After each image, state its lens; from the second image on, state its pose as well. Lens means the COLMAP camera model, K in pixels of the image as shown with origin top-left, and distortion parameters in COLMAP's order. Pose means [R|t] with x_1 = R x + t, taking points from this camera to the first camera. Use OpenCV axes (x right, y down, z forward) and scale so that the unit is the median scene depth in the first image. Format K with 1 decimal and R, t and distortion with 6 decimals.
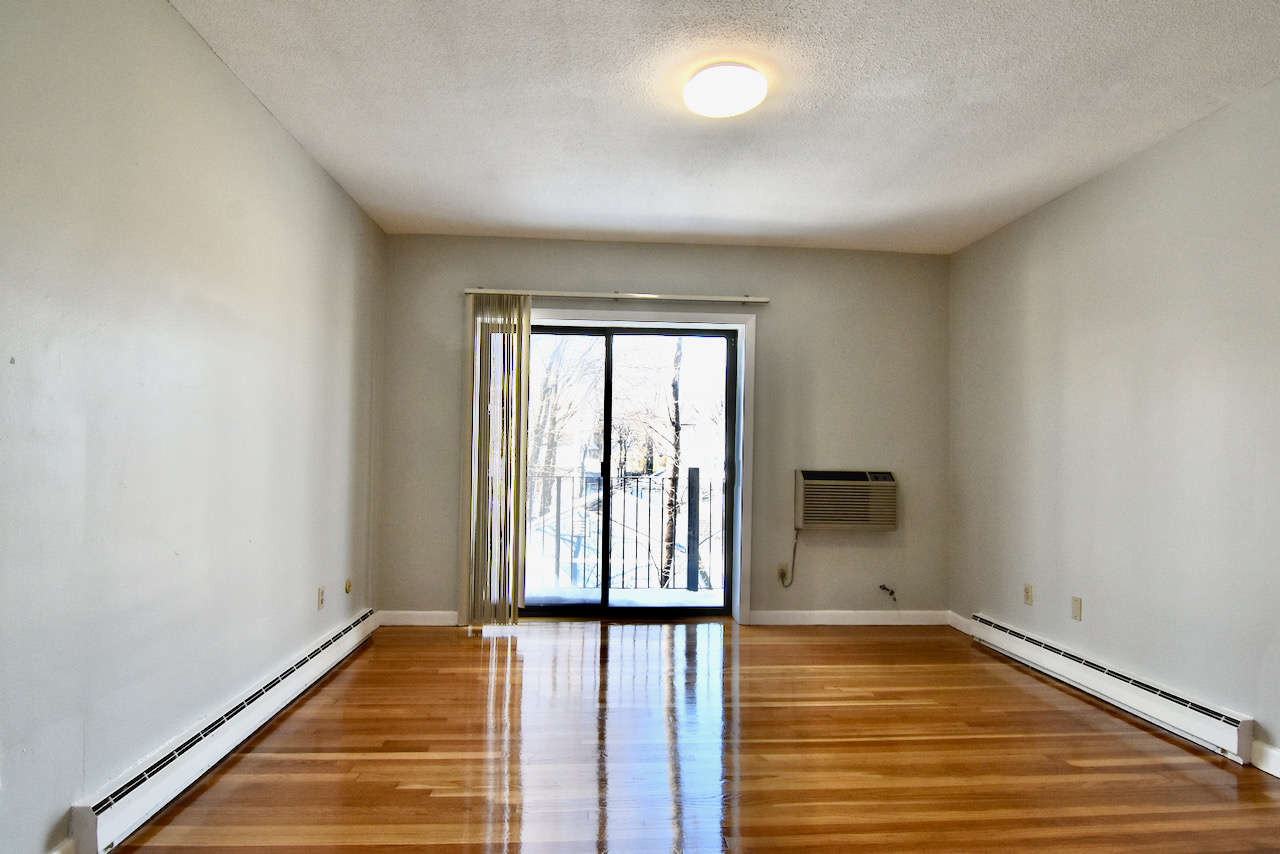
lens RADIAL K [[714.5, 0, 646.4], [0, 714.5, 431.2], [0, 0, 1]] dist [0.004367, -0.013518]
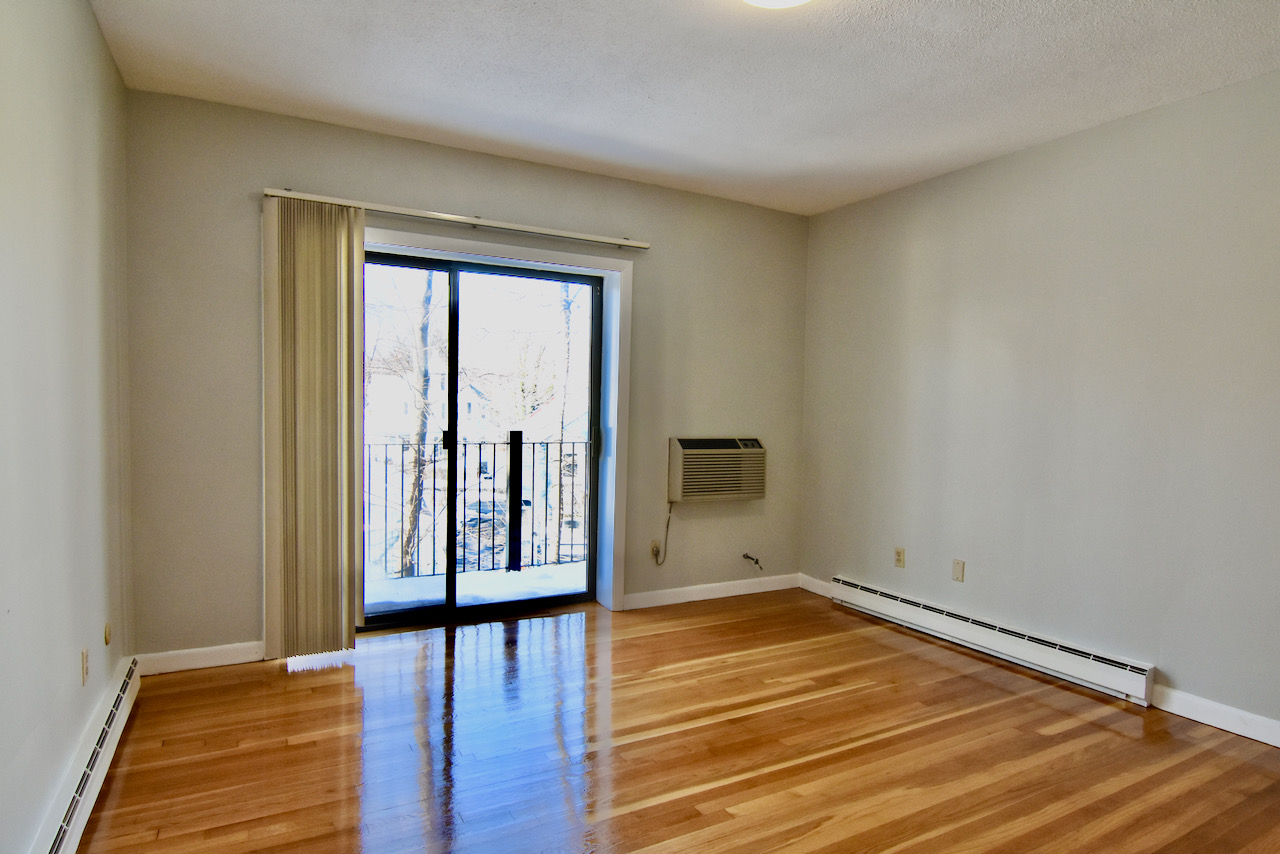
lens RADIAL K [[714.5, 0, 636.2], [0, 714.5, 424.2], [0, 0, 1]] dist [0.004367, -0.013518]
pose [[0.908984, -0.006651, 0.416777, -0.220251], [-0.021669, 0.997767, 0.063182, -0.020687], [-0.416266, -0.066462, 0.906810, 0.200674]]
